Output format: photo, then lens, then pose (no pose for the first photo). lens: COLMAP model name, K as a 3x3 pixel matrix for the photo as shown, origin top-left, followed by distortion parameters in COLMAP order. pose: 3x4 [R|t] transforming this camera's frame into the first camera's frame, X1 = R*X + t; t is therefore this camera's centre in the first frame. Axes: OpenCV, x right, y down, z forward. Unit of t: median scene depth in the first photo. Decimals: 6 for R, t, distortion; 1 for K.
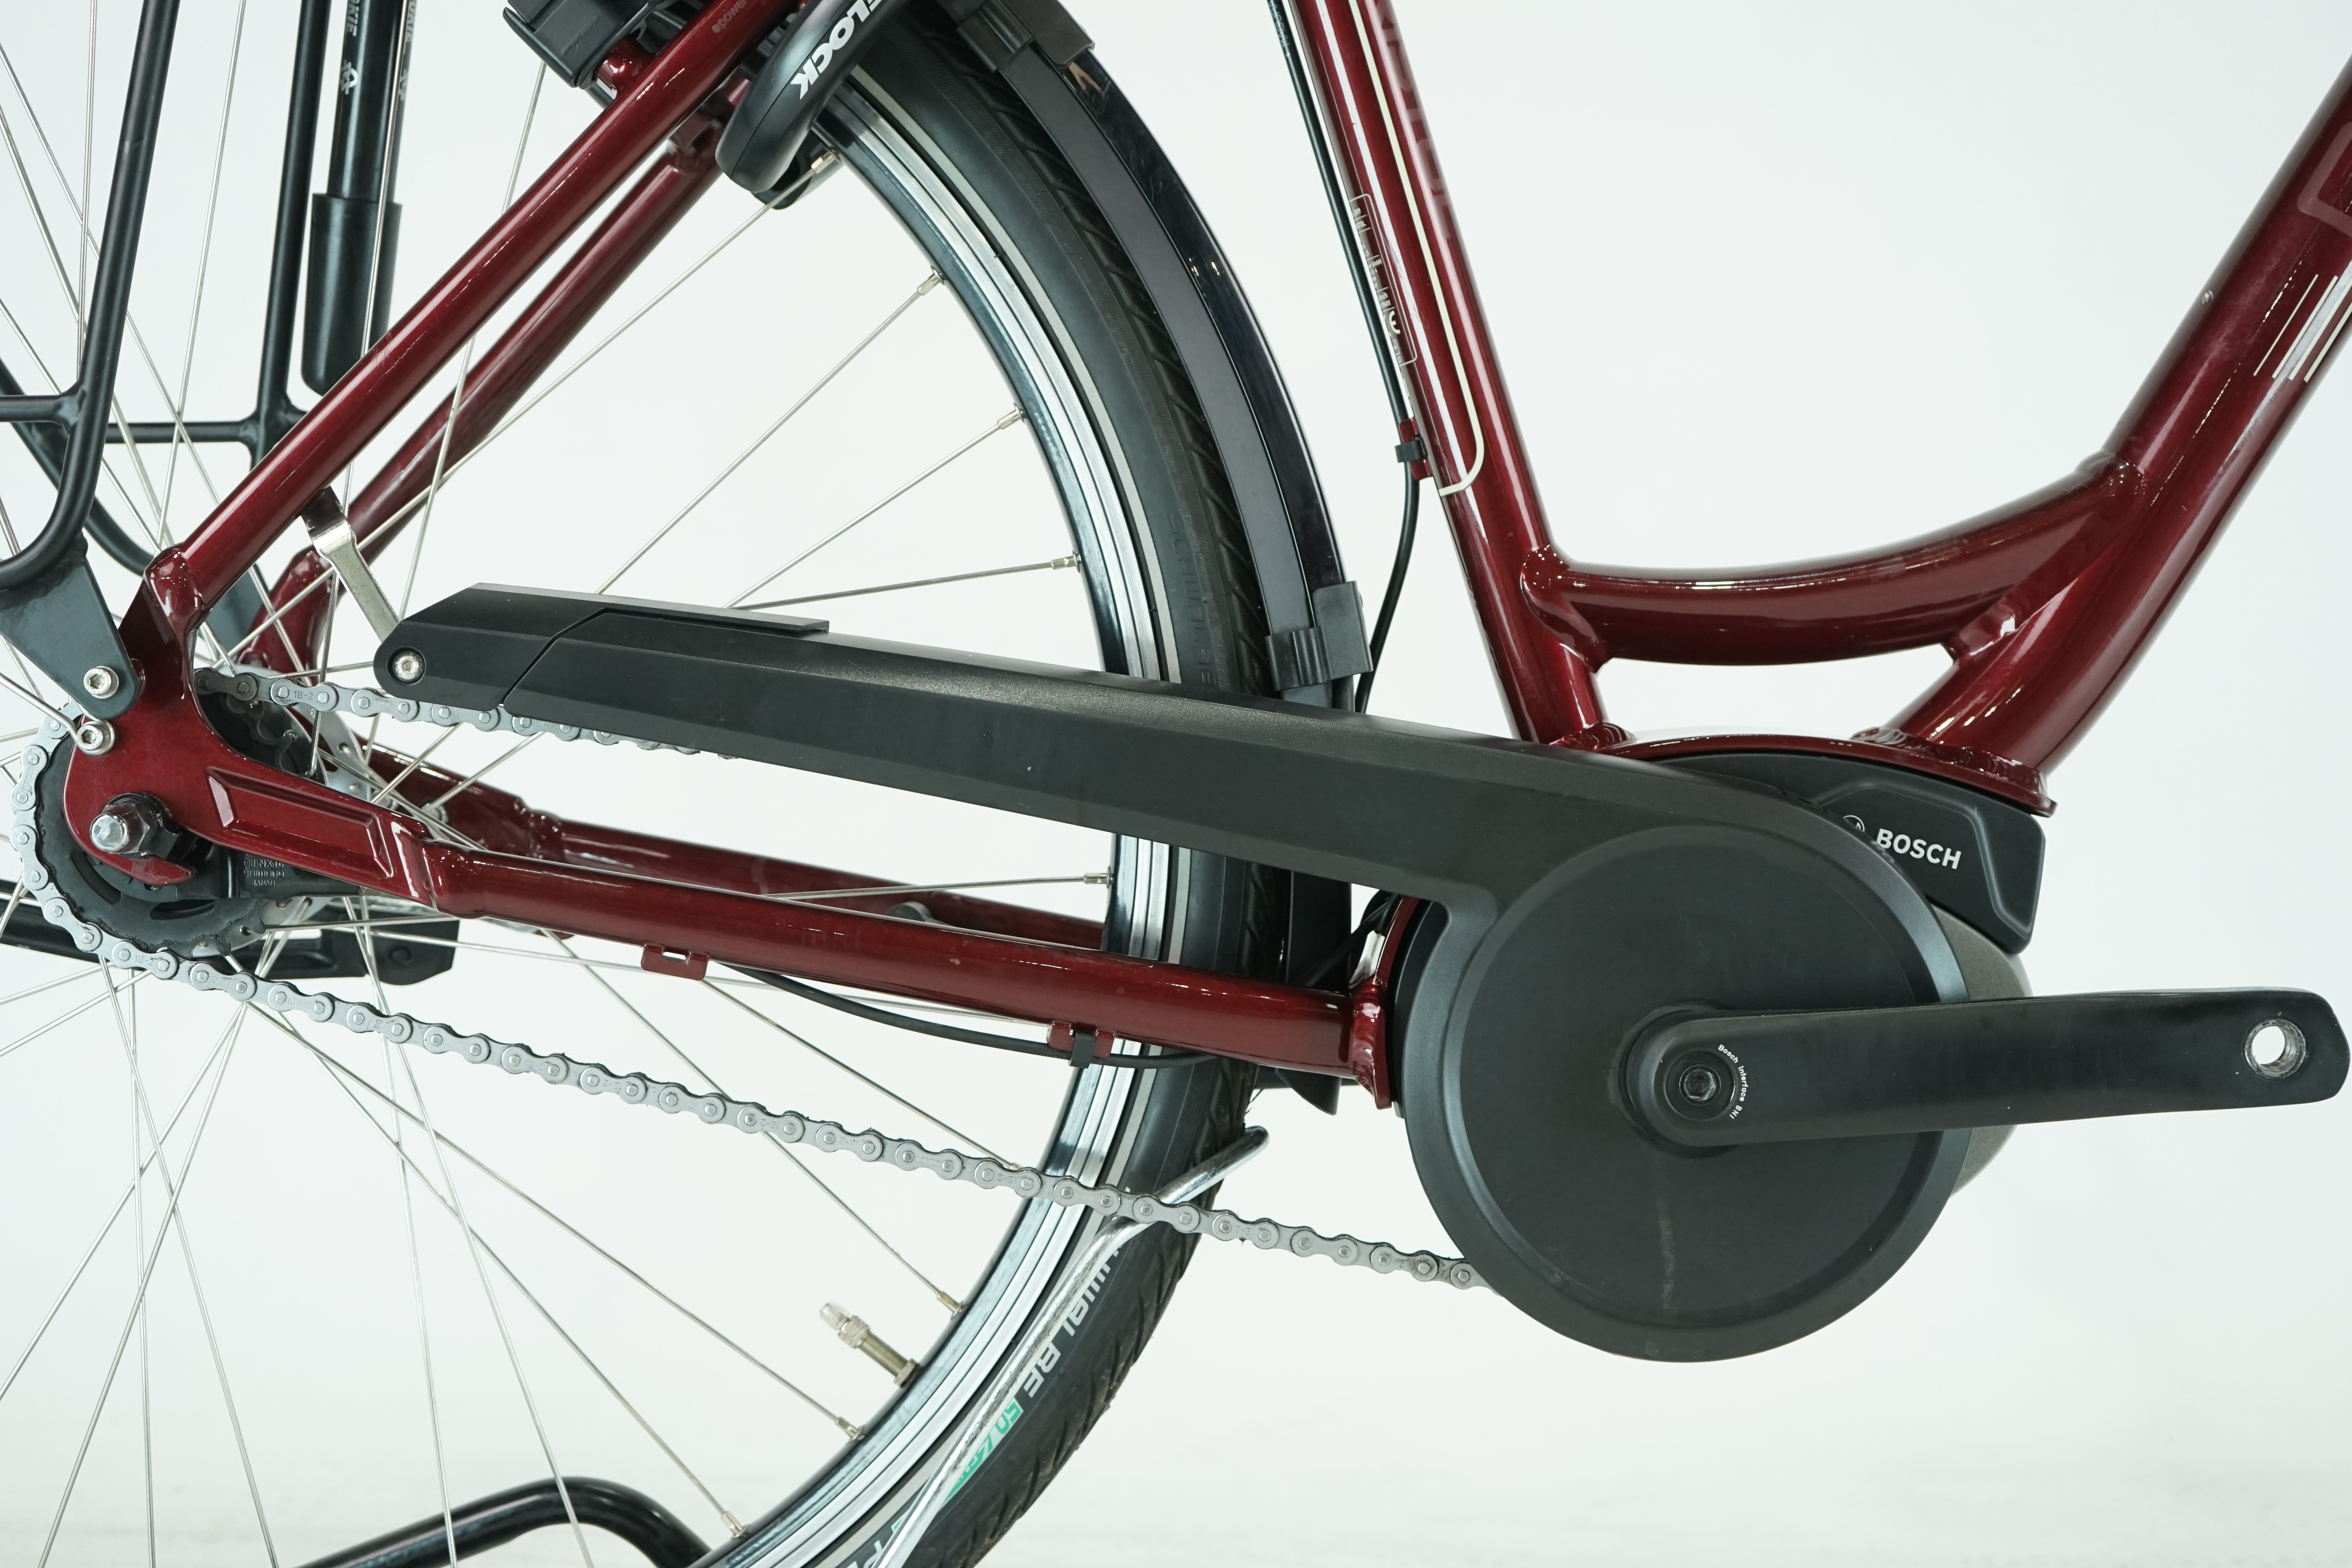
lens RADIAL K [[3330.1, 0, 1176.0], [0, 3330.1, 784.0], [0, 0, 1]] dist [-0.016990, 0.021001]
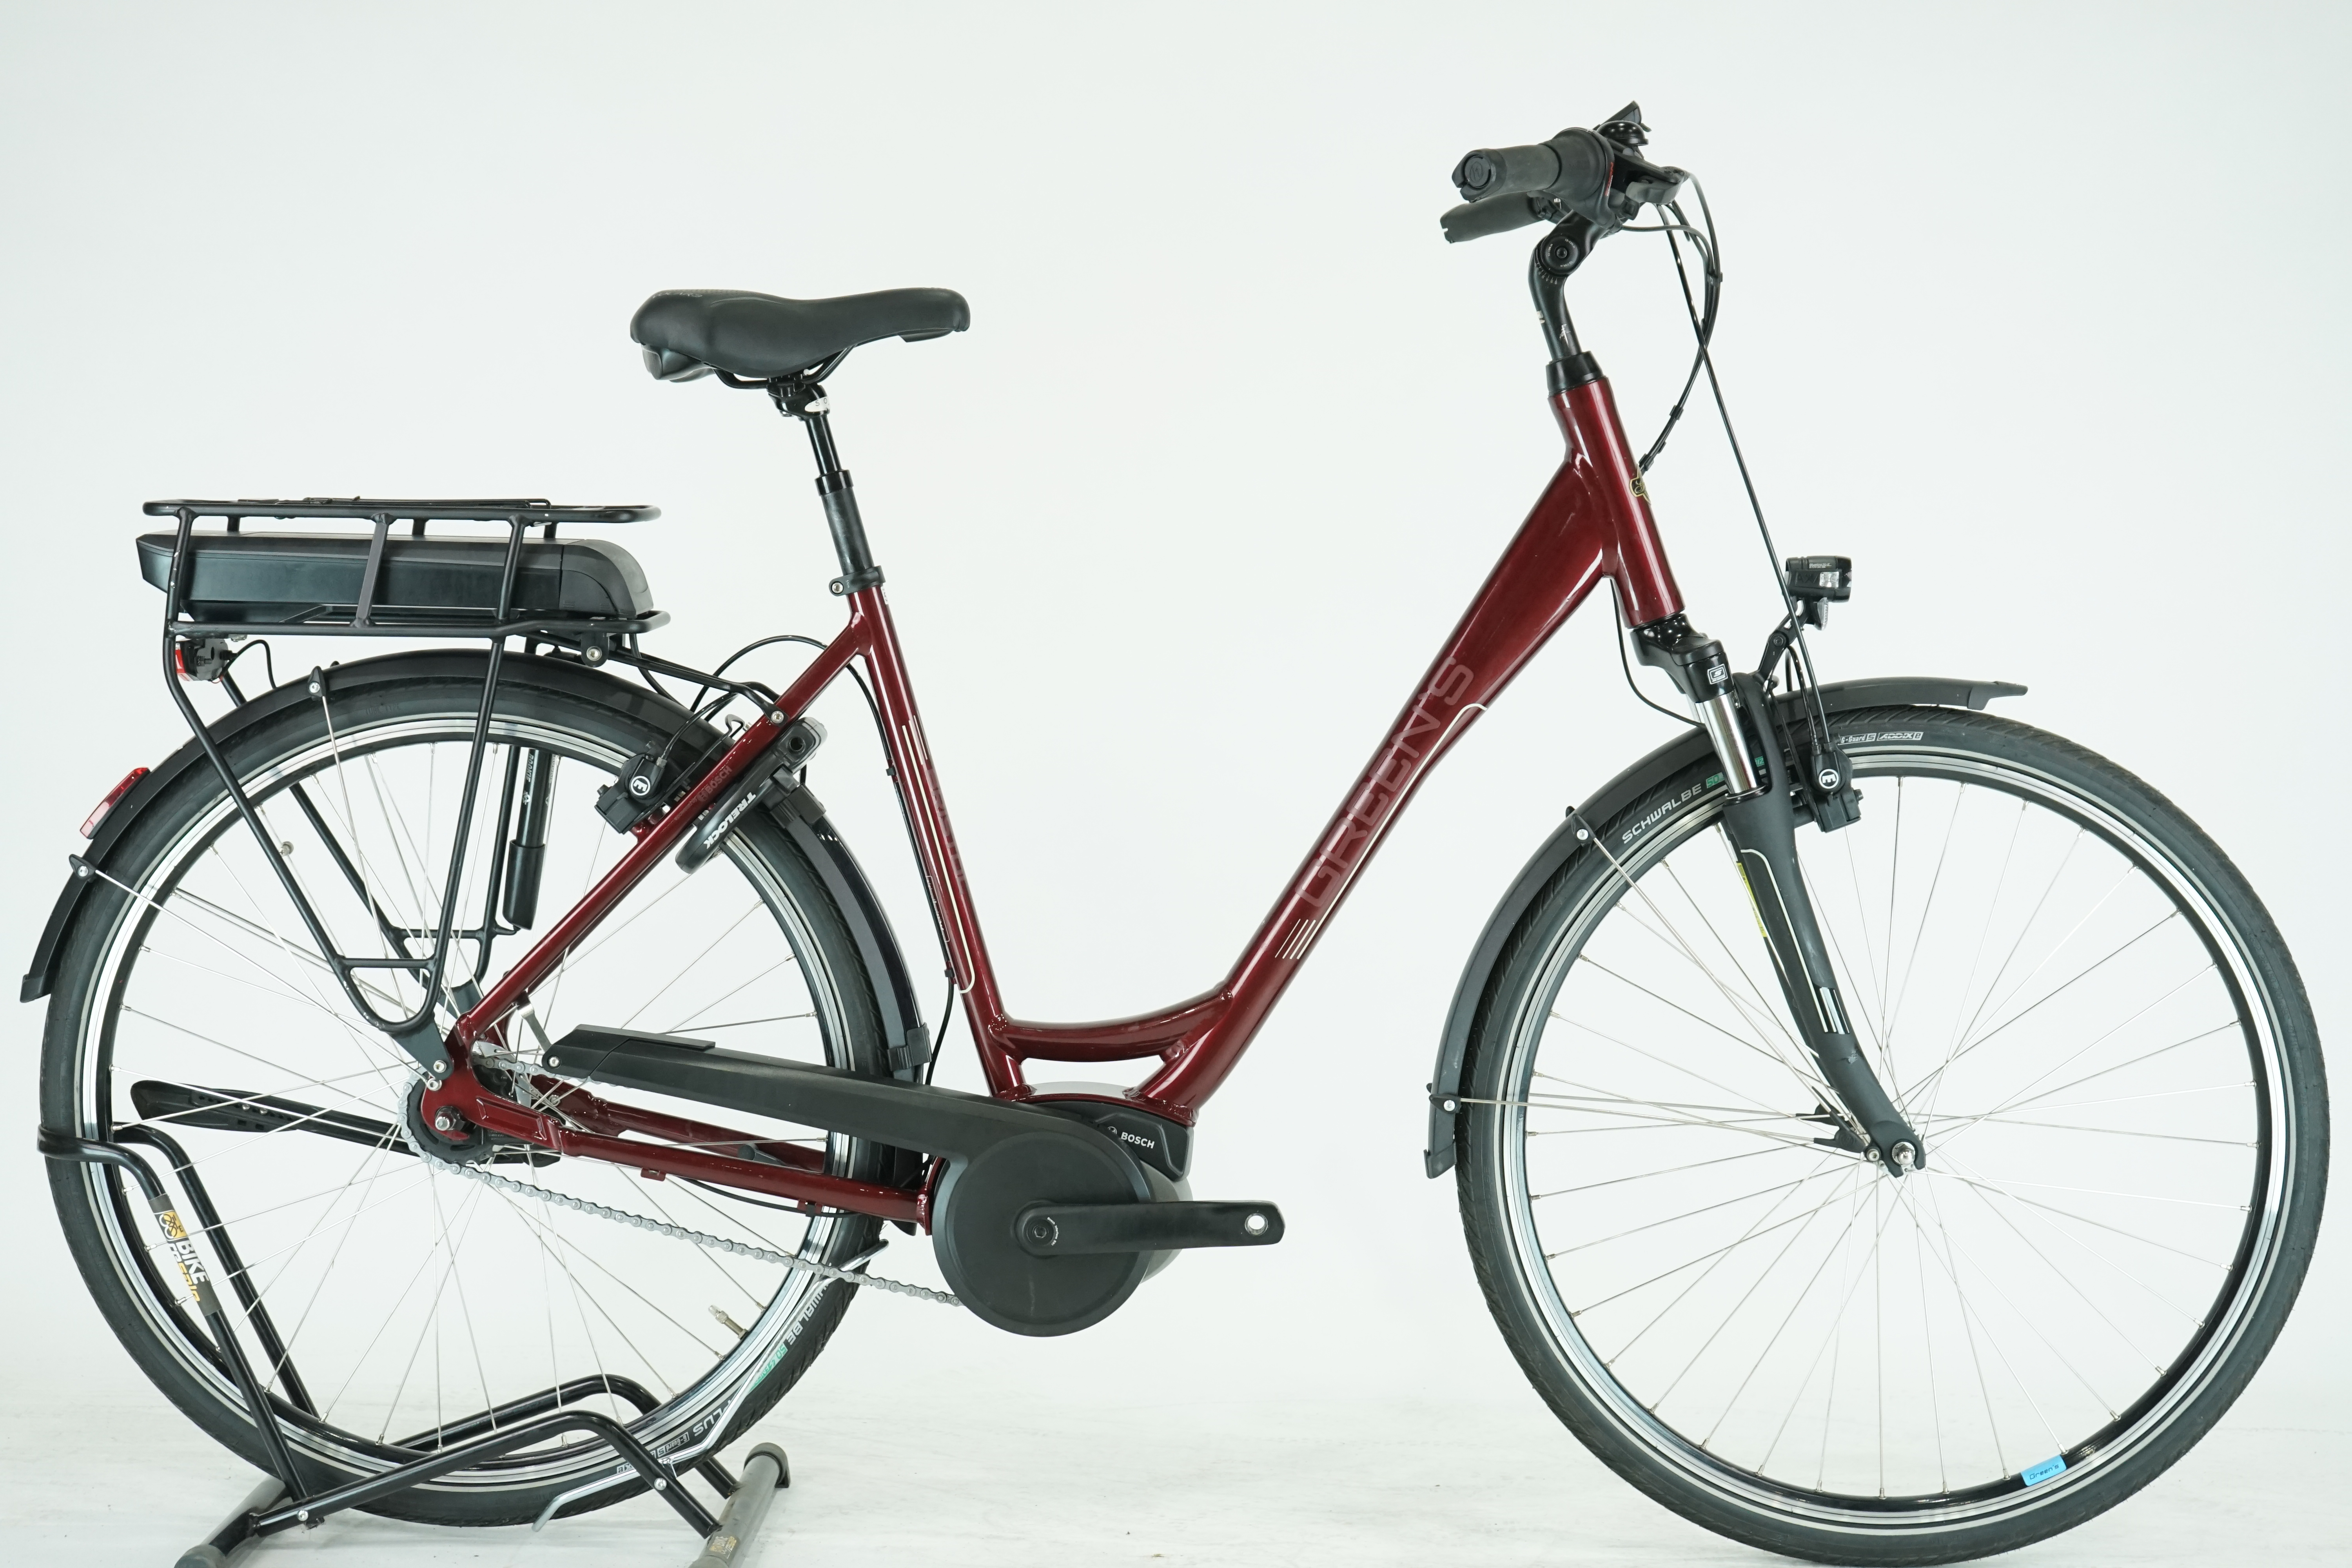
lens RADIAL K [[3975.1, 0, 1176.0], [0, 3975.1, 784.0], [0, 0, 1]] dist [-0.003749, -0.082659]
pose [[0.999552, 0.022635, -0.019590, 0.302149], [-0.022090, 0.999376, 0.027578, -0.335212], [0.020202, -0.027133, 0.999428, -2.024206]]
